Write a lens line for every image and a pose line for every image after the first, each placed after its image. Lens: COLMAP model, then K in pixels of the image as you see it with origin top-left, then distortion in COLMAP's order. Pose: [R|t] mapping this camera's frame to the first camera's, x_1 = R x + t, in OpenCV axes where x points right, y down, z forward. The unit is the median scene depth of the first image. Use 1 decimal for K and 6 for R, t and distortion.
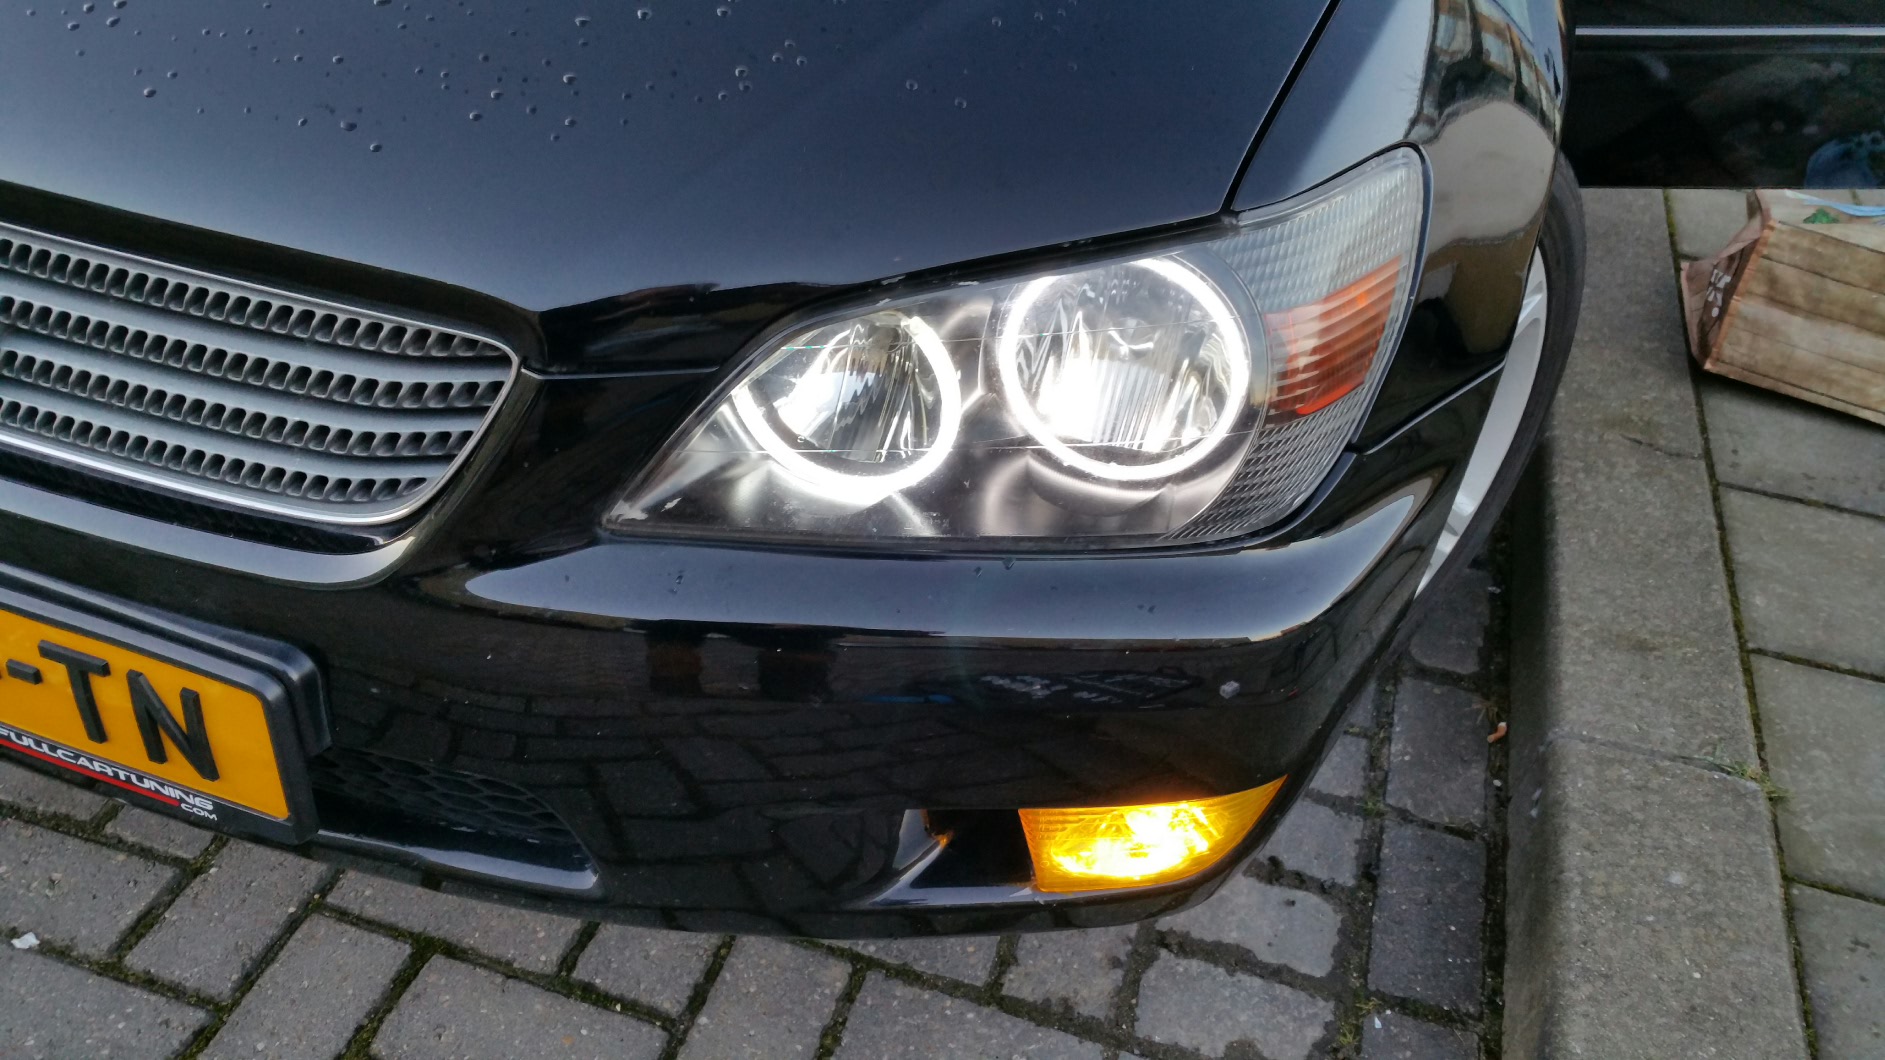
lens RADIAL K [[1550.8, 0, 947.1], [0, 1550.8, 535.4], [0, 0, 1]] dist [0.154550, -0.357241]
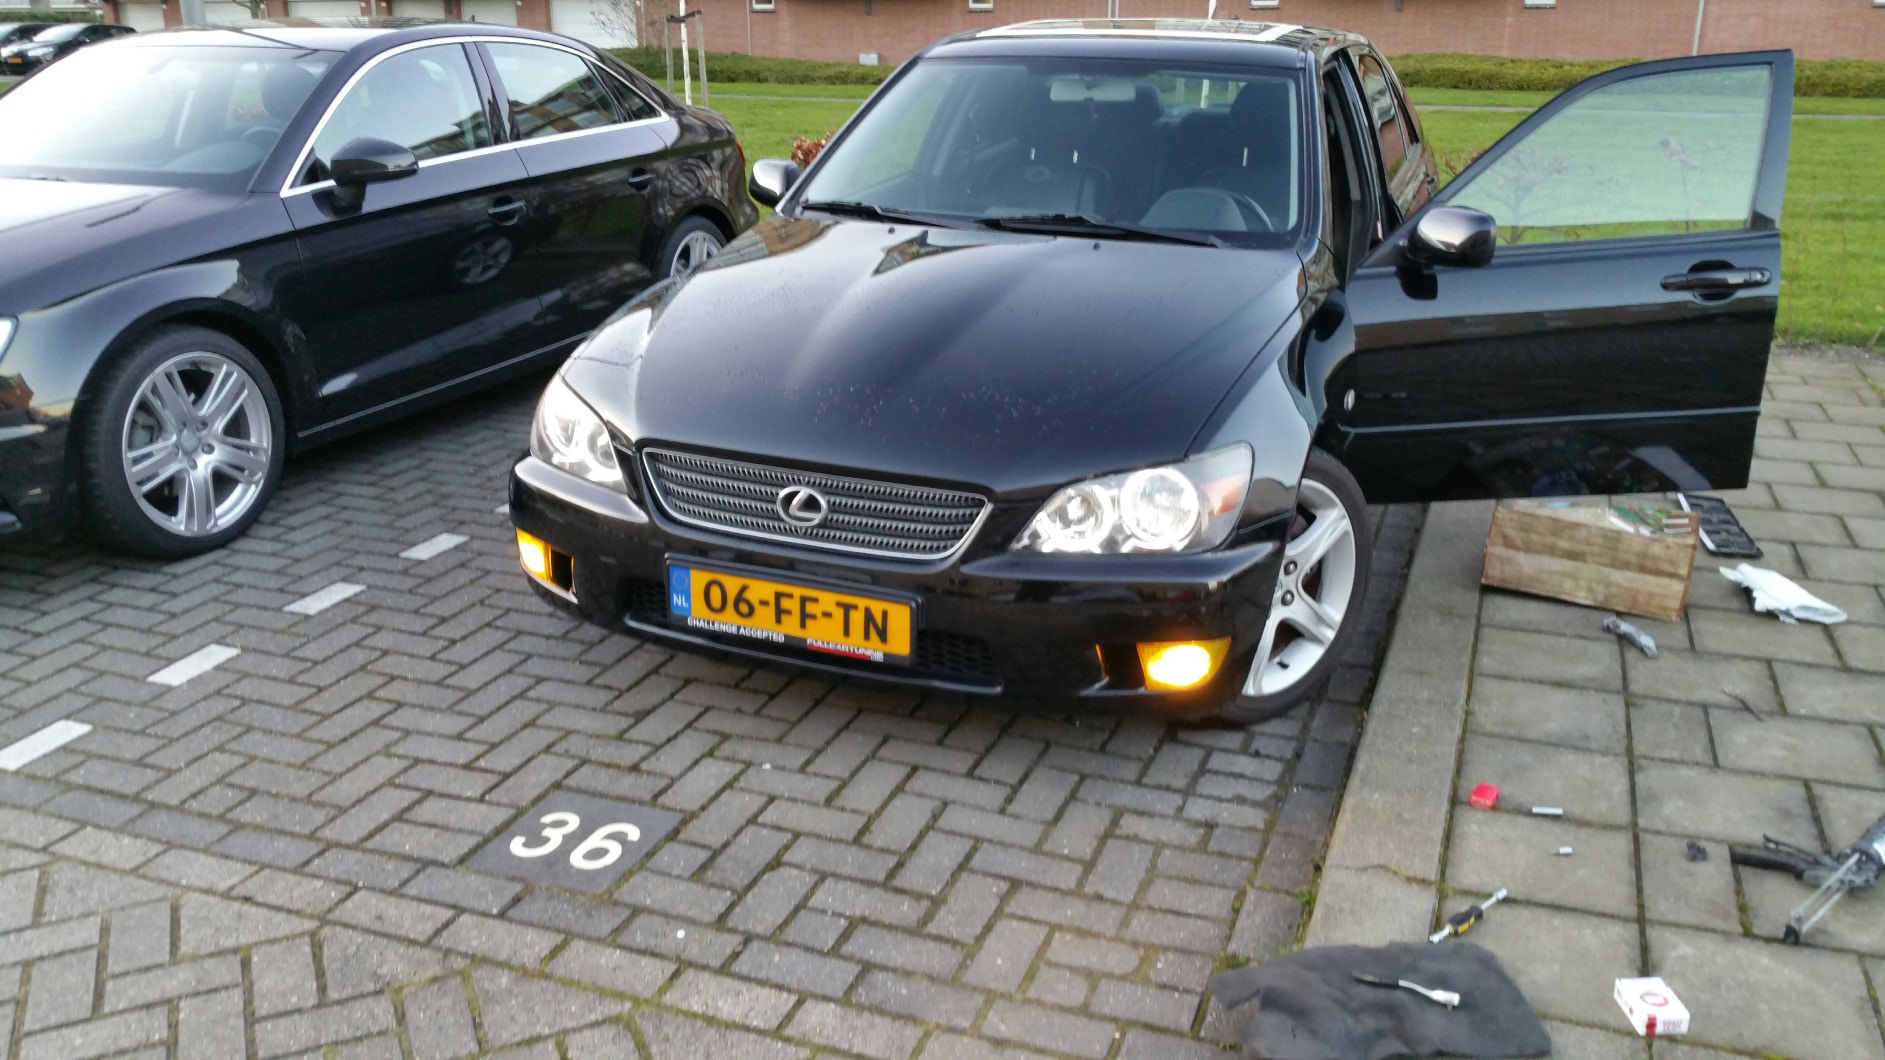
lens RADIAL K [[1550.8, 0, 947.1], [0, 1550.8, 535.4], [0, 0, 1]] dist [0.154550, -0.357241]
pose [[0.994863, -0.050780, -0.087573, -0.035574], [0.020877, 0.949406, -0.313356, 0.695690], [0.099055, 0.309918, 0.945589, -1.524593]]
